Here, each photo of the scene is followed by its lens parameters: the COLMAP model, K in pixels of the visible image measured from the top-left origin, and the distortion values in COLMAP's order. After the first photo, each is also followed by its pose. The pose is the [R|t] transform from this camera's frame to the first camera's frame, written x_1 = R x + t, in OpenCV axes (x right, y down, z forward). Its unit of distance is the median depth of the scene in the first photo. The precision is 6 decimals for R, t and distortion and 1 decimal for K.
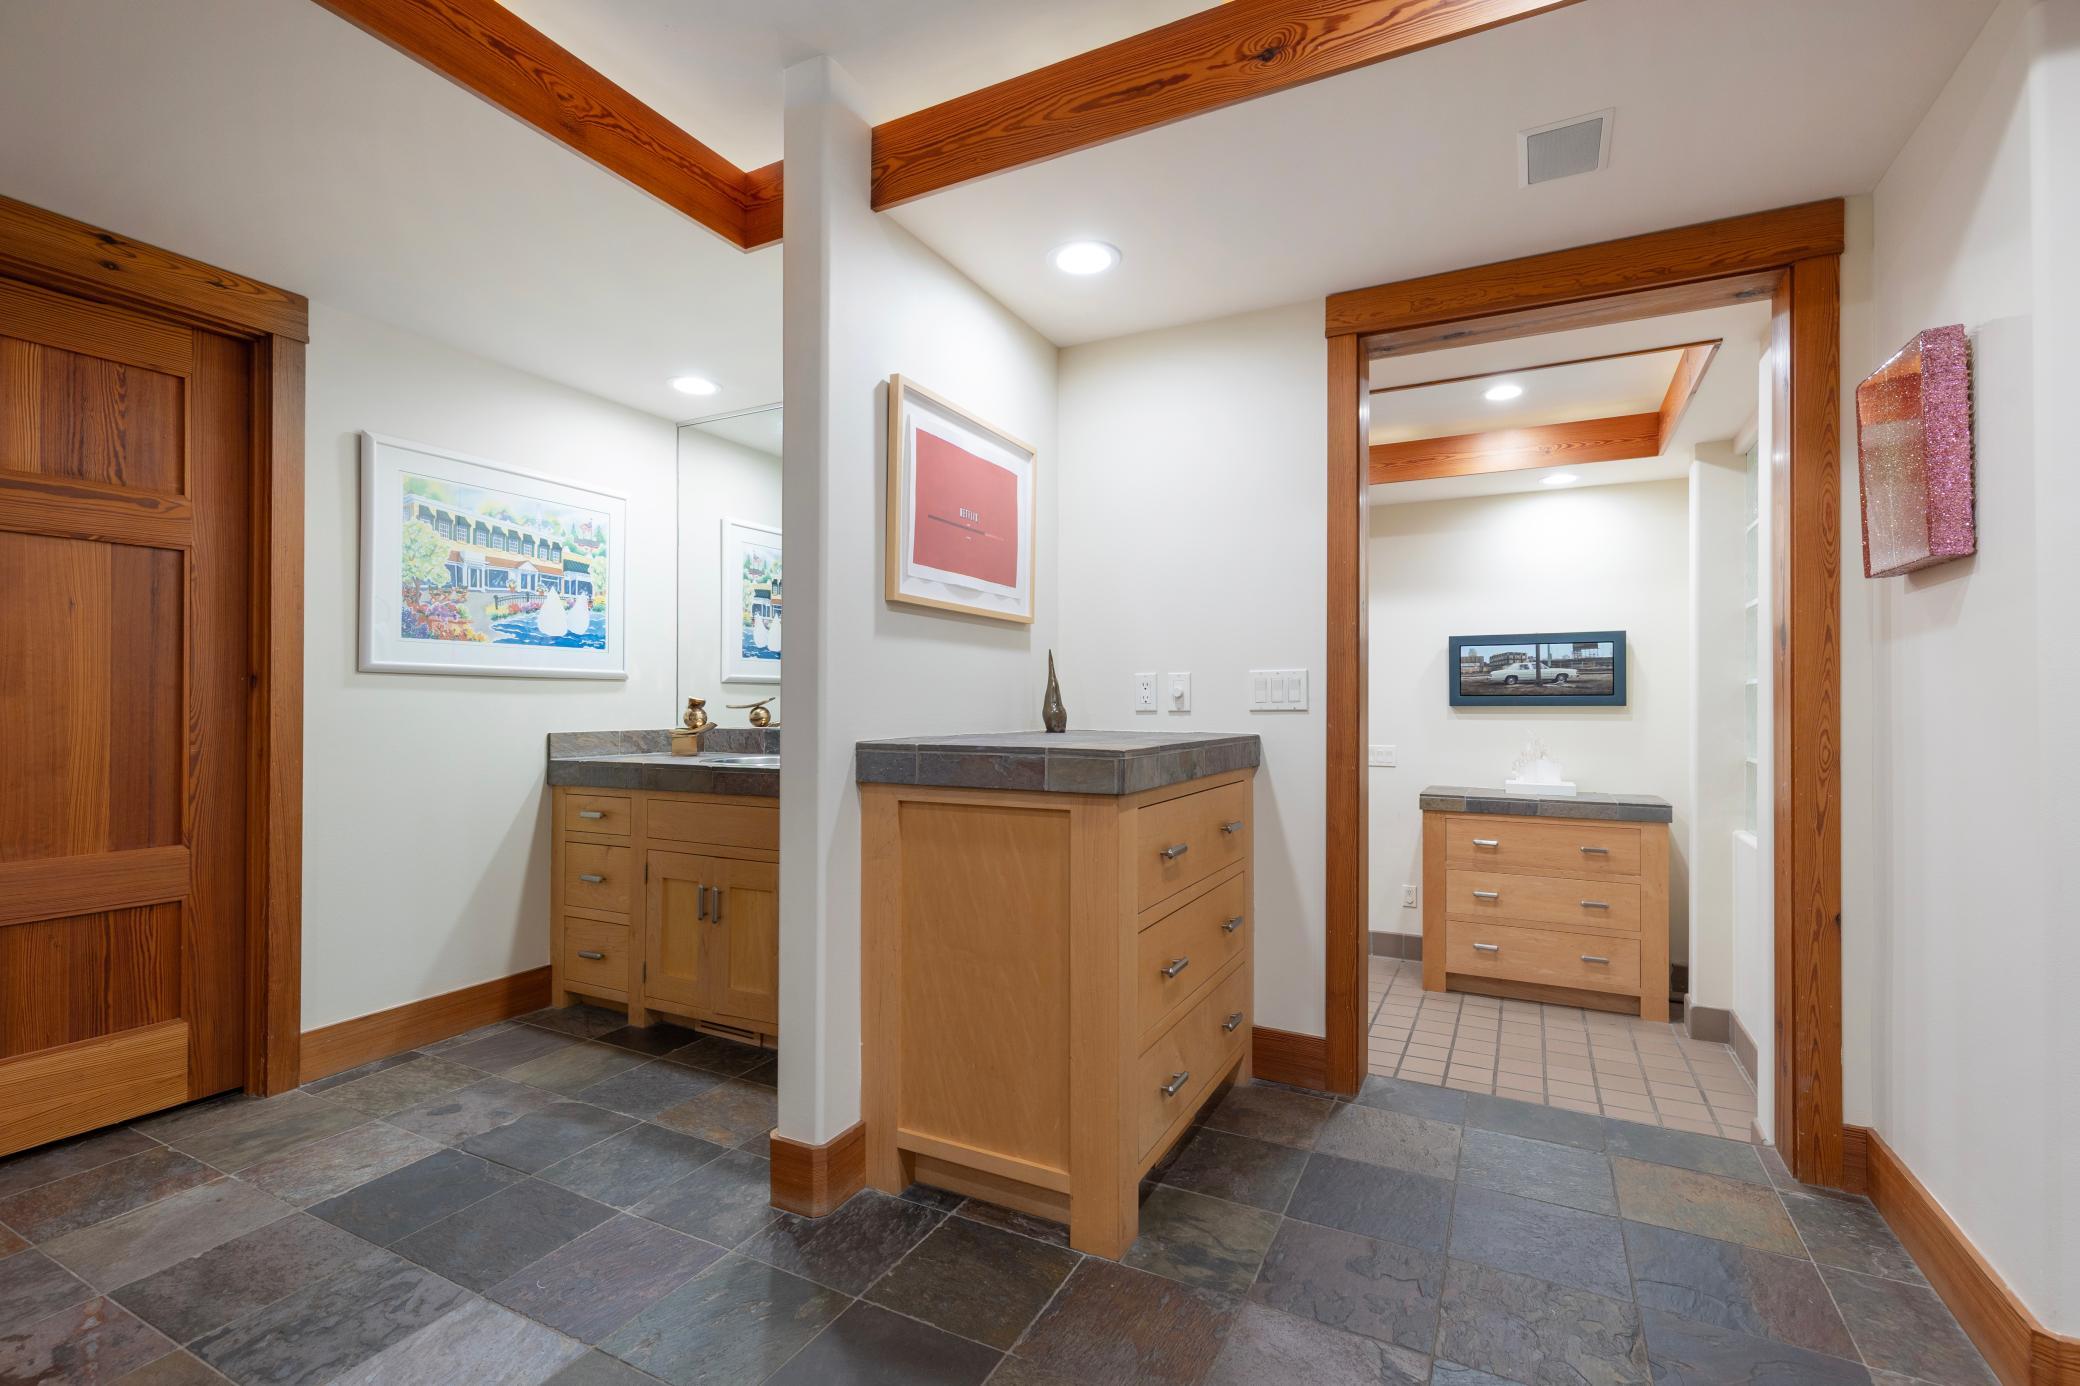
lens RADIAL K [[942.0, 0, 1039.2], [0, 942.0, 708.5], [0, 0, 1]] dist [0.001785, 0.000010]
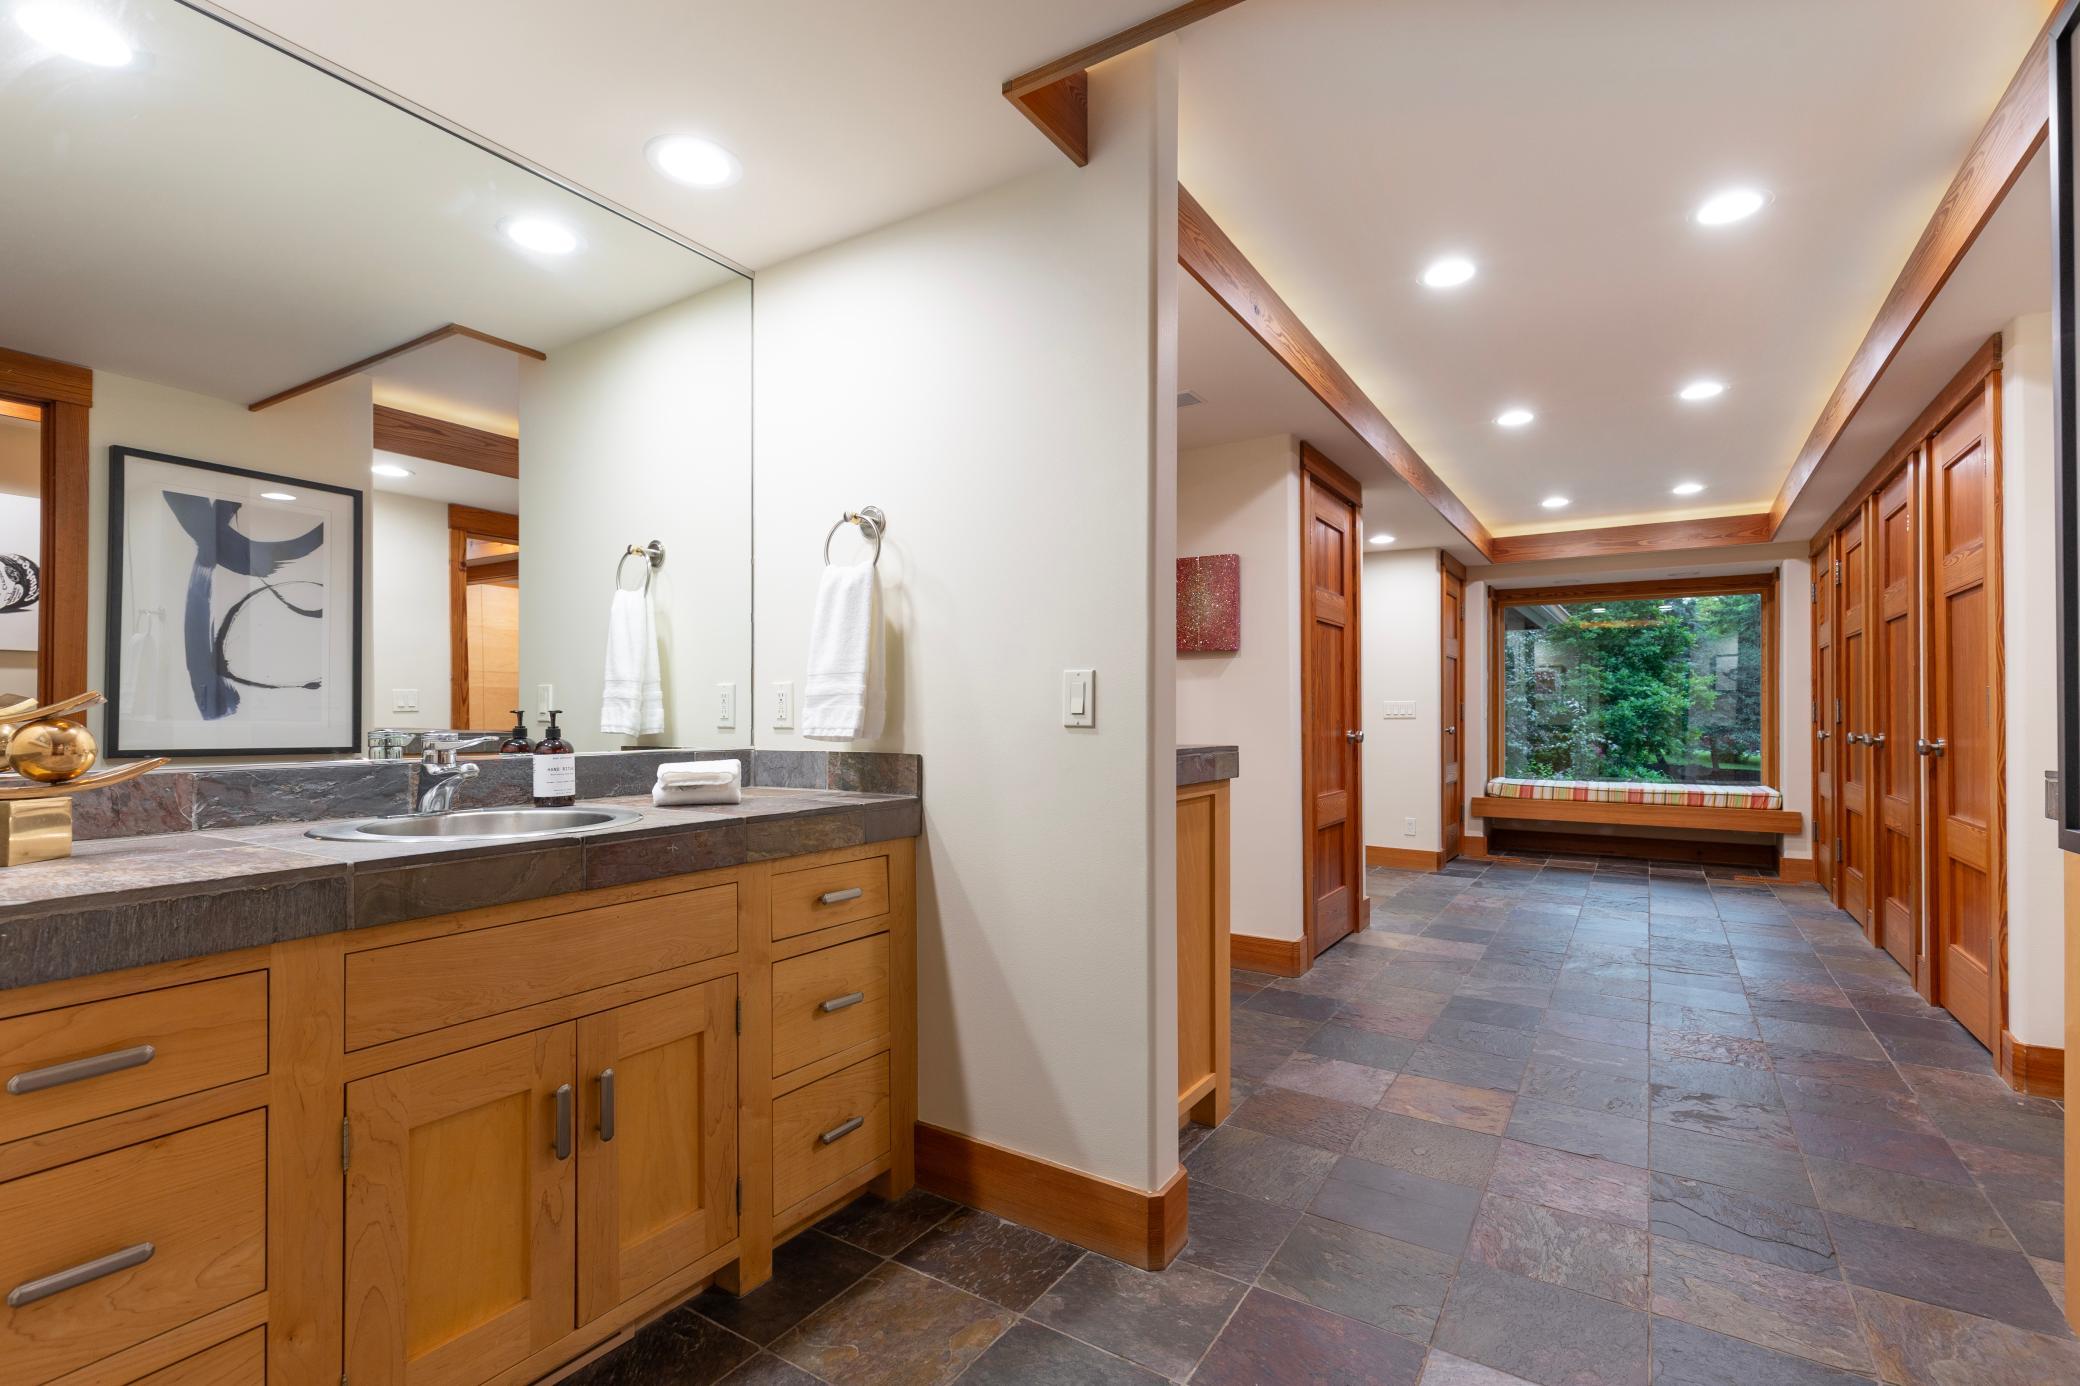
lens RADIAL K [[942.0, 0, 1039.2], [0, 942.0, 708.5], [0, 0, 1]] dist [0.001785, 0.000010]
pose [[0.087360, 0.010351, 0.996123, -0.810144], [0.012077, 0.999862, -0.011449, 0.002164], [-0.996104, 0.013031, 0.087223, 0.703072]]
